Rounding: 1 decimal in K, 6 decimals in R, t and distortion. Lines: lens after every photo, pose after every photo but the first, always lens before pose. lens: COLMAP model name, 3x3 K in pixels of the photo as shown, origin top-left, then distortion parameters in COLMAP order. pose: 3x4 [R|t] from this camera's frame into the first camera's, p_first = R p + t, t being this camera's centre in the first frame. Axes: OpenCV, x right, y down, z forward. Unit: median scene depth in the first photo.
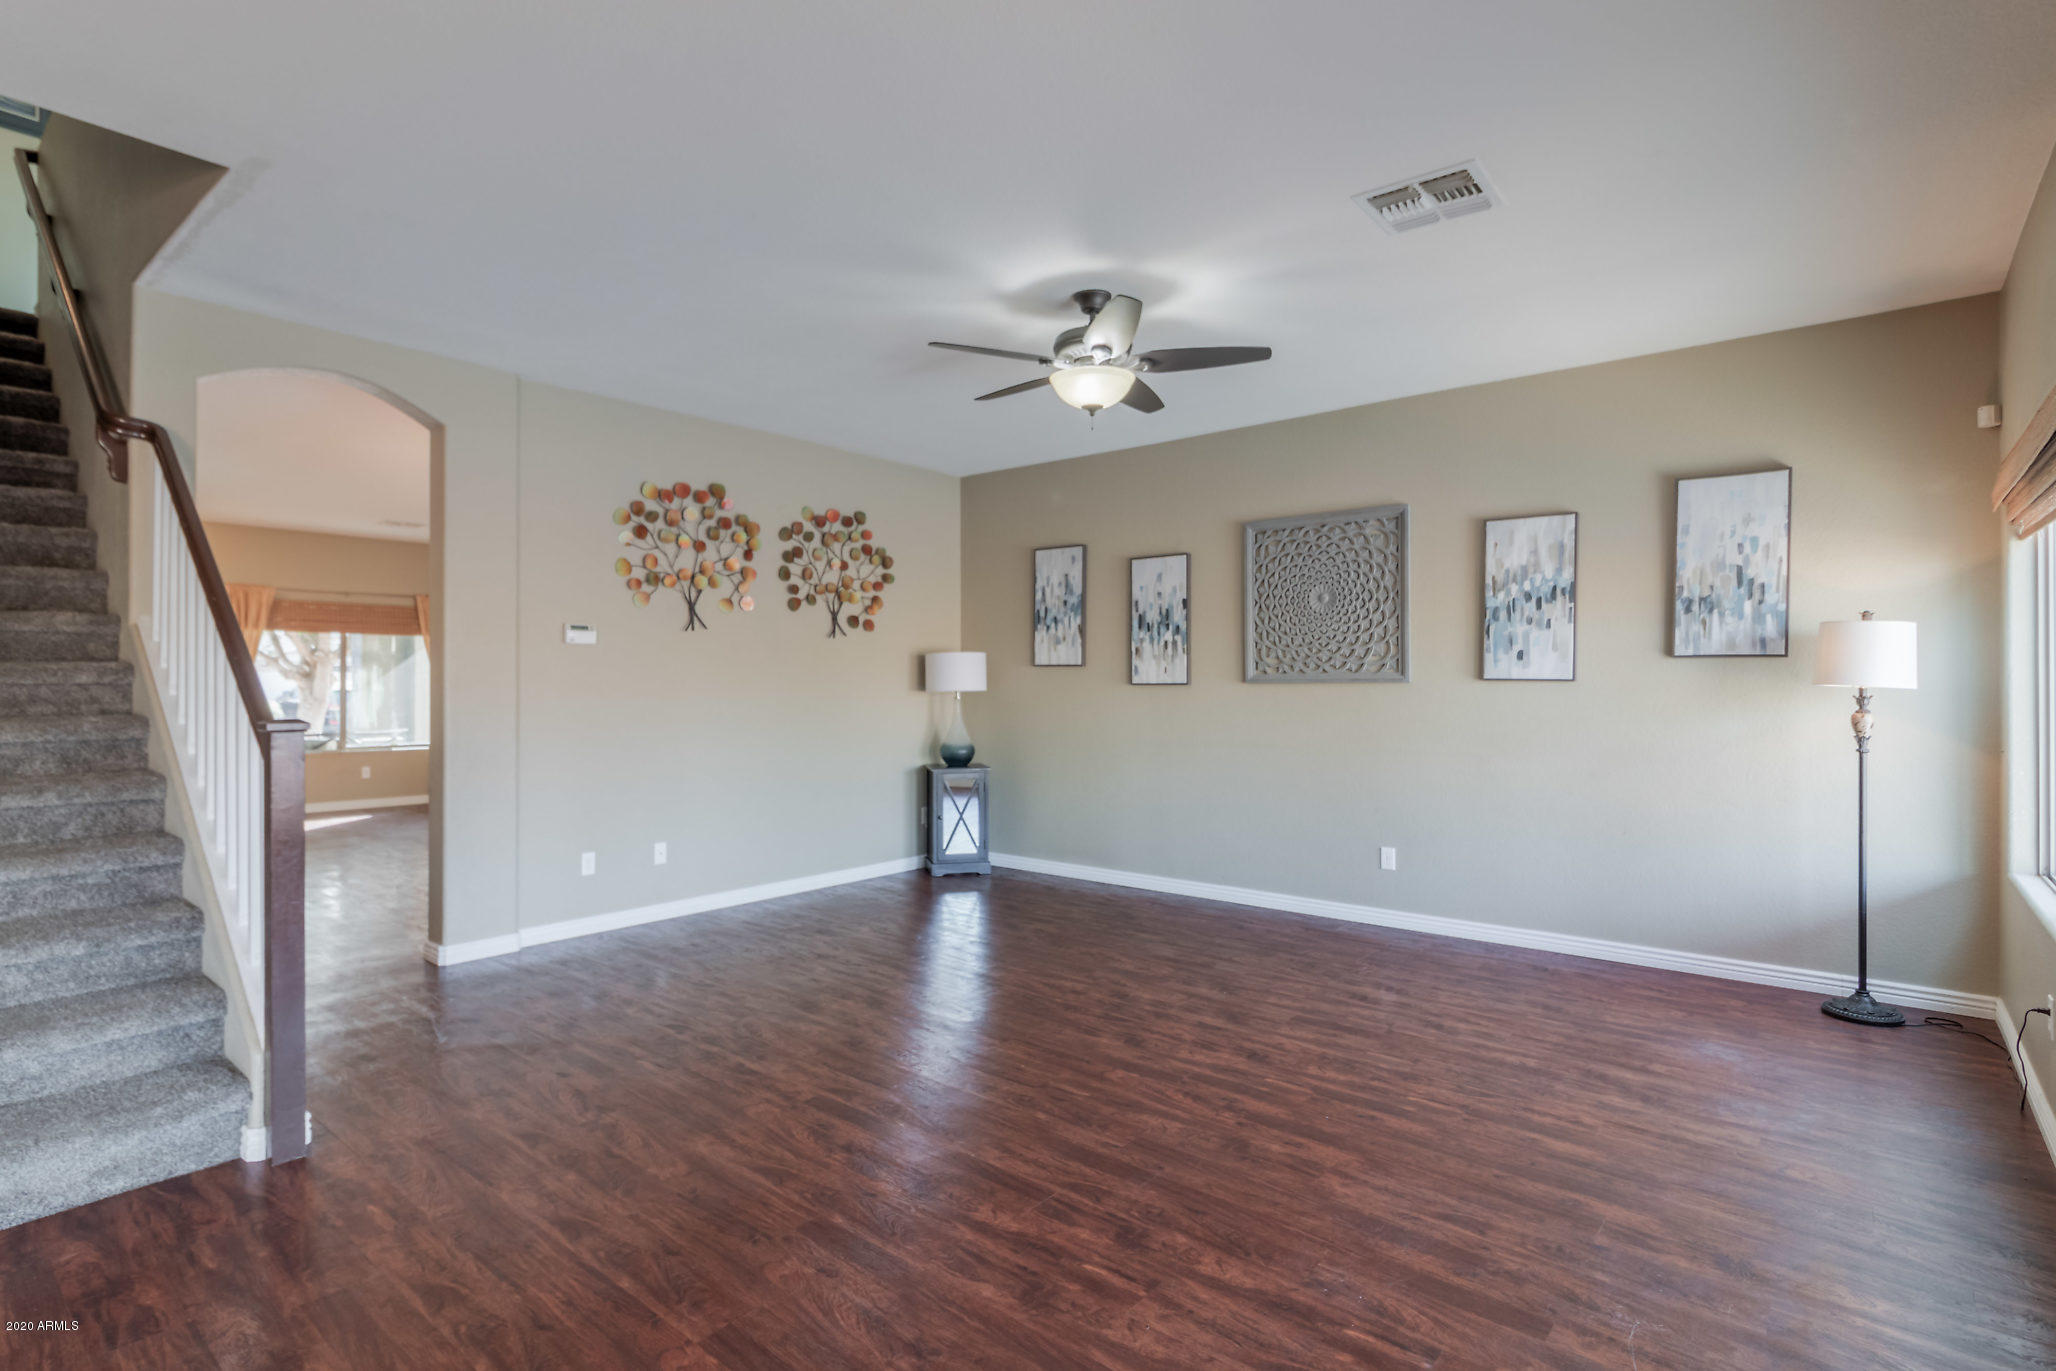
lens RADIAL K [[1013.2, 0, 1019.8], [0, 1013.2, 685.4], [0, 0, 1]] dist [0.002820, 0.000303]
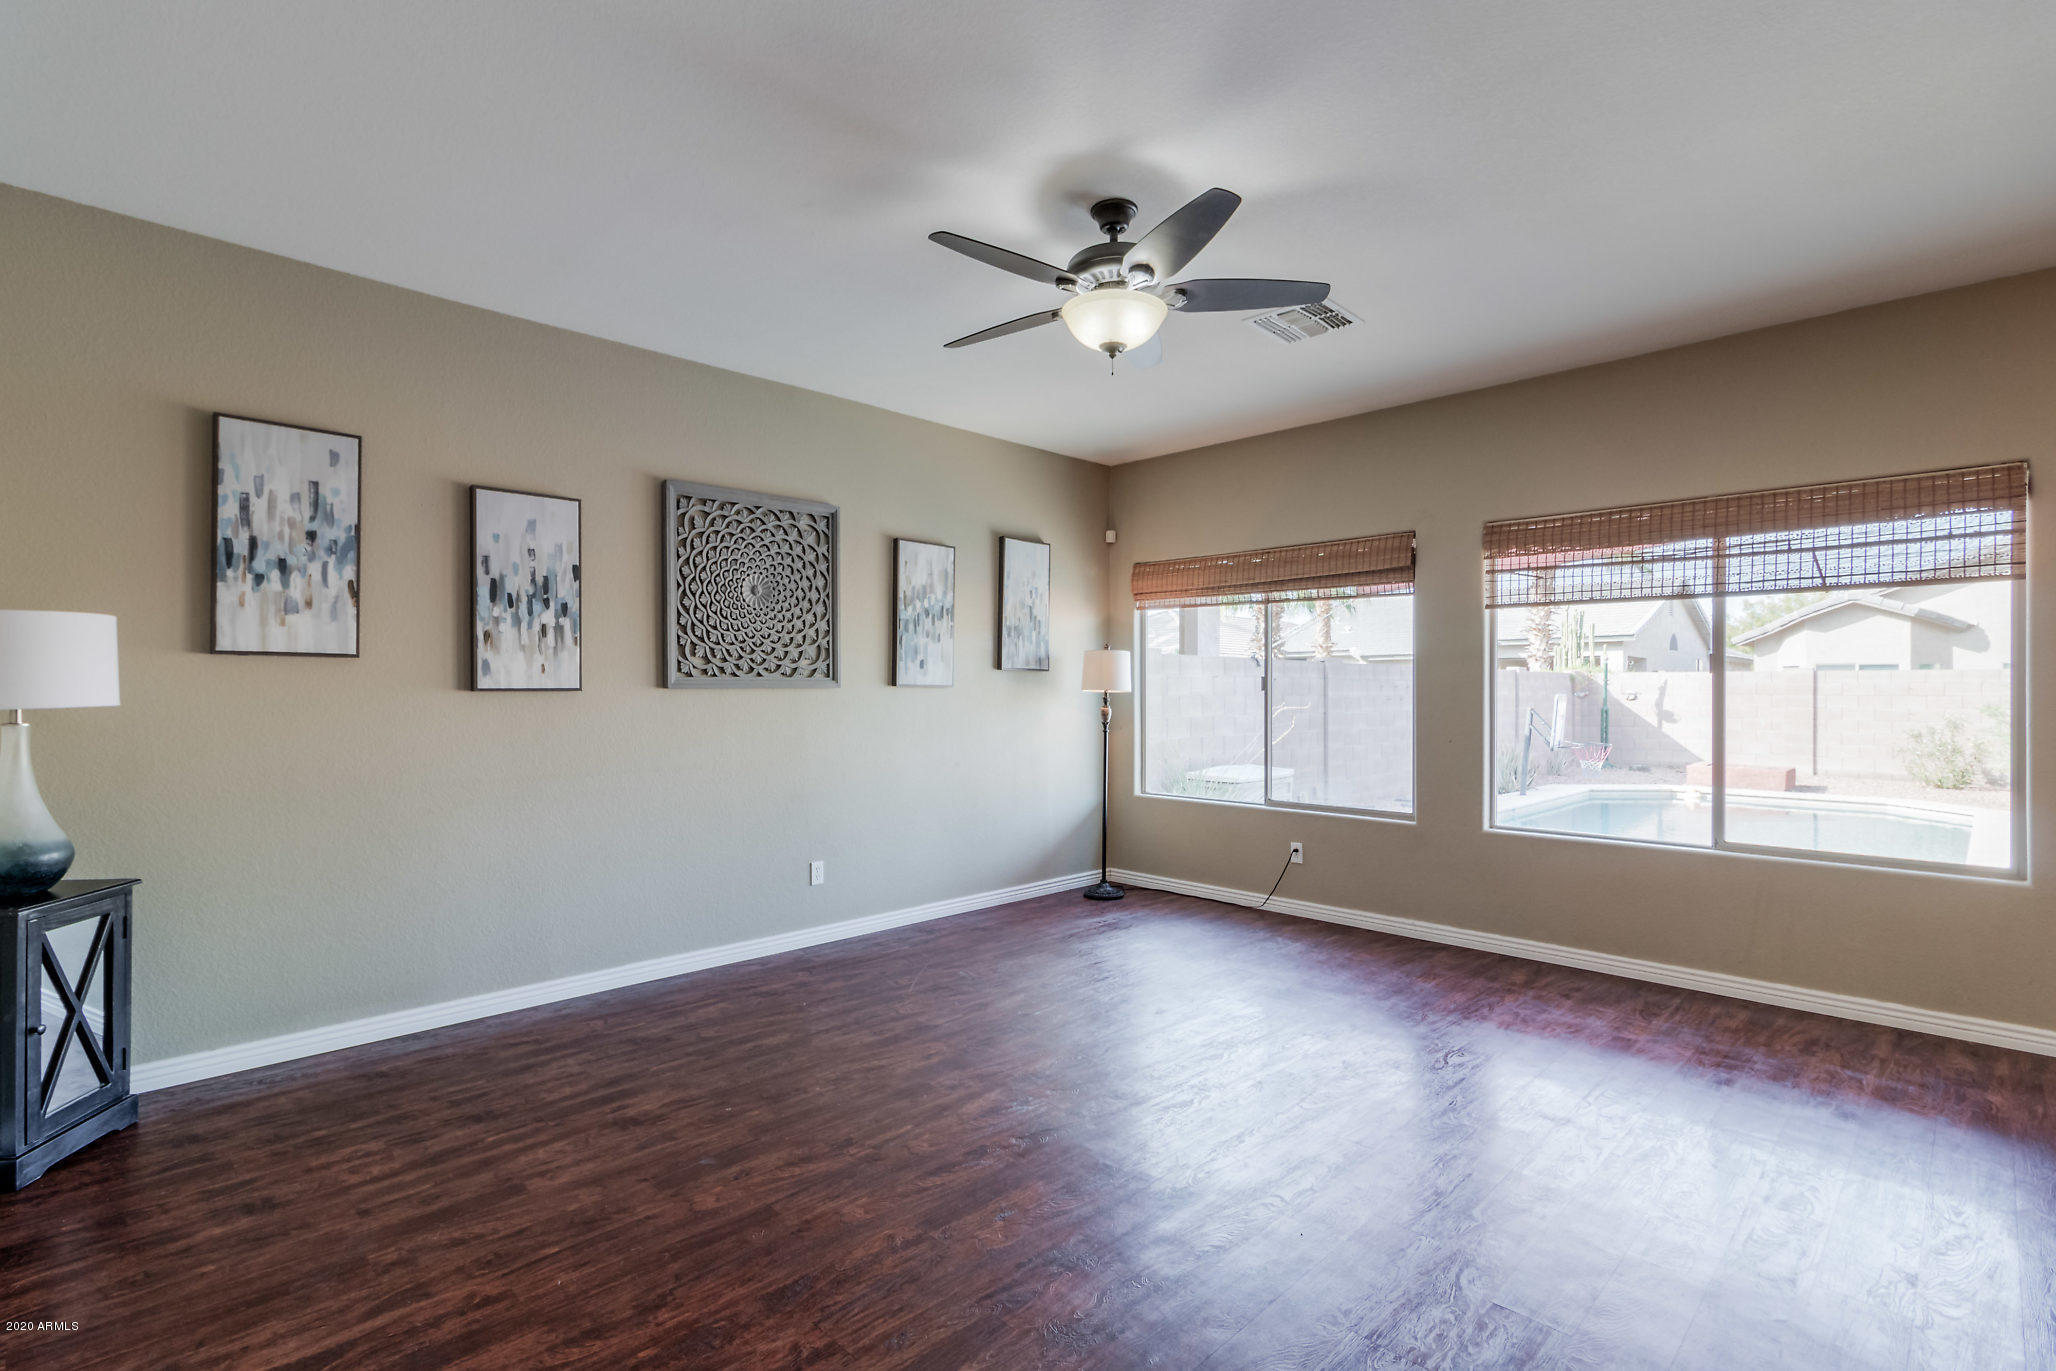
lens RADIAL K [[919.8, 0, 1029.8], [0, 919.8, 690.2], [0, 0, 1]] dist [0.000383, -0.000092]
pose [[0.111059, -0.003096, 0.993809, -0.444451], [0.000430, 0.999995, 0.003068, -0.002974], [-0.993814, 0.000087, 0.111060, 0.658988]]
